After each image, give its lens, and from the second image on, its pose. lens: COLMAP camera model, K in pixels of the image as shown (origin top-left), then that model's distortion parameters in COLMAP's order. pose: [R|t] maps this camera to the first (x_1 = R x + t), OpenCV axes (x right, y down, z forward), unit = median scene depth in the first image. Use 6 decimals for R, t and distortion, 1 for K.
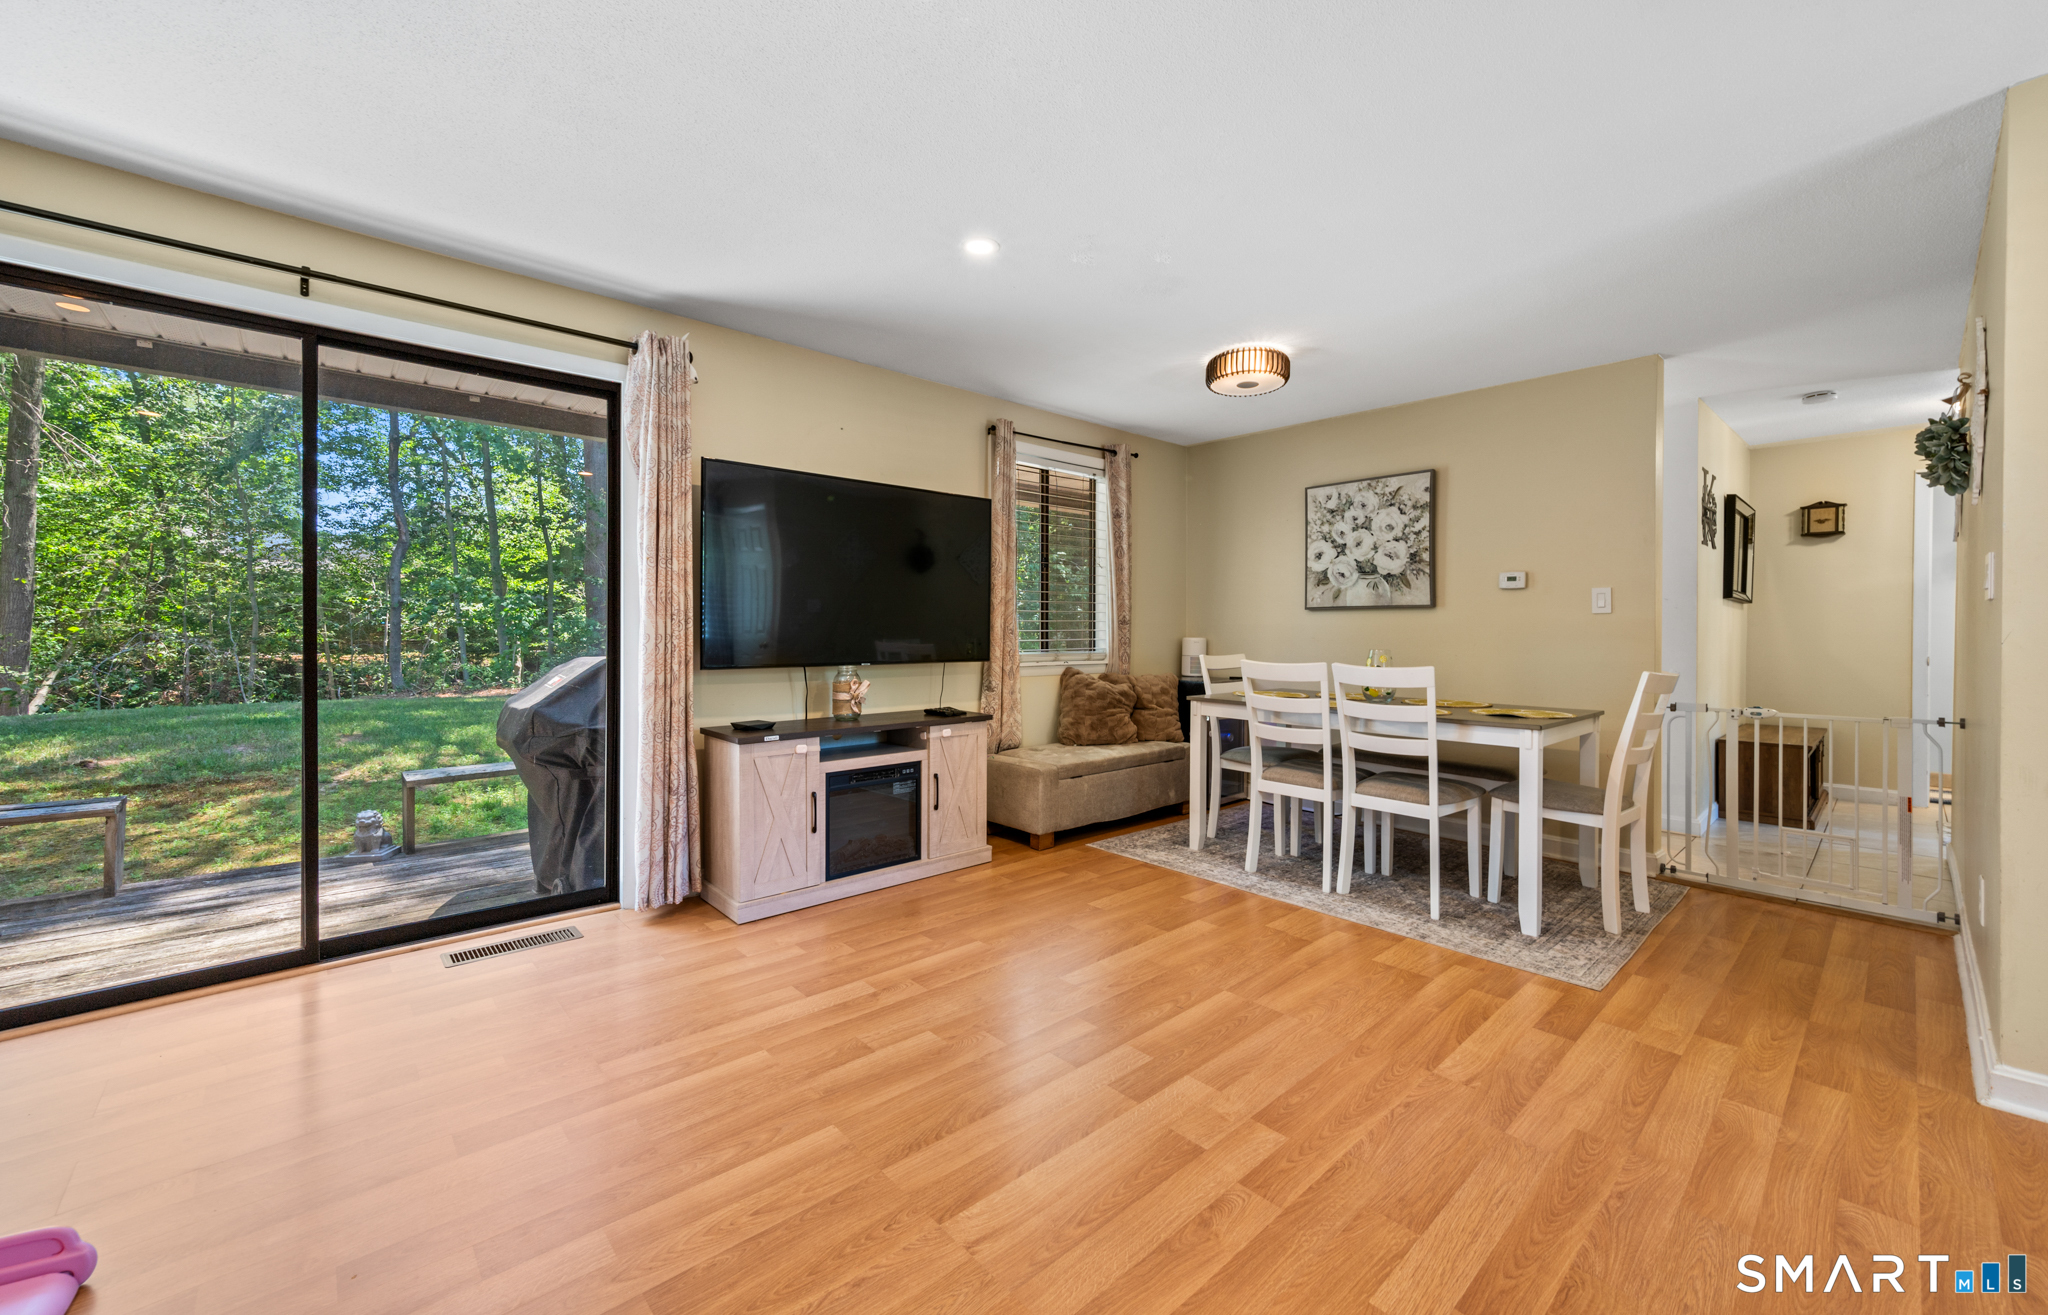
lens RADIAL K [[802.2, 0, 1024.0], [0, 802.2, 657.5], [0, 0, 1]] dist [0.001695, 0.000007]
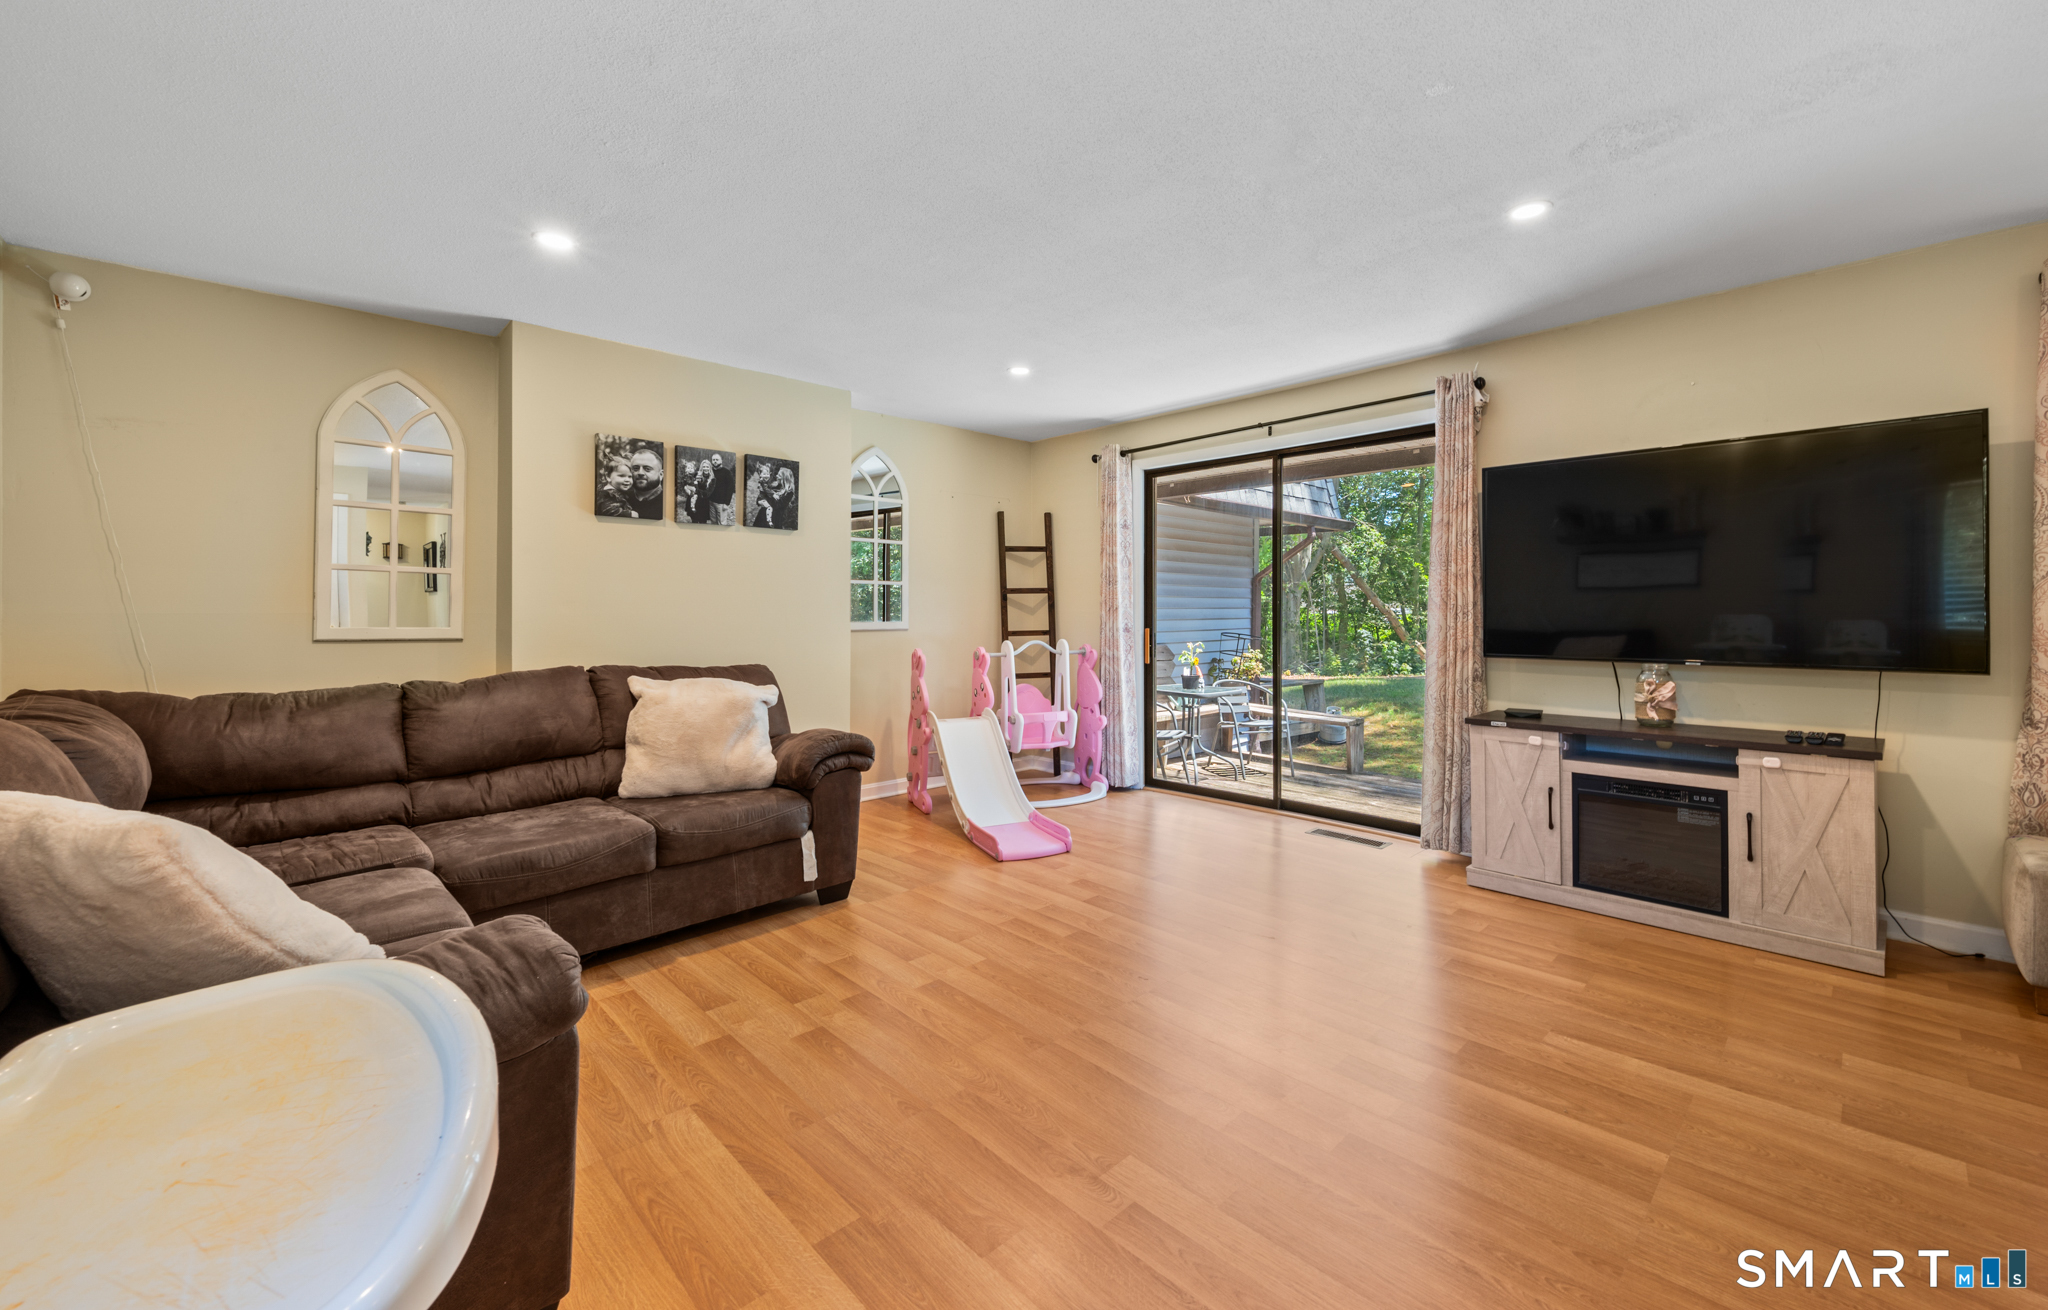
lens RADIAL K [[802.2, 0, 1024.0], [0, 802.2, 655.0], [0, 0, 1]] dist [0.001695, 0.000007]
pose [[0.019197, 0.046913, -0.998714, 0.629873], [-0.032962, 0.998385, 0.046264, -0.016730], [0.999272, 0.032031, 0.020713, 0.295197]]
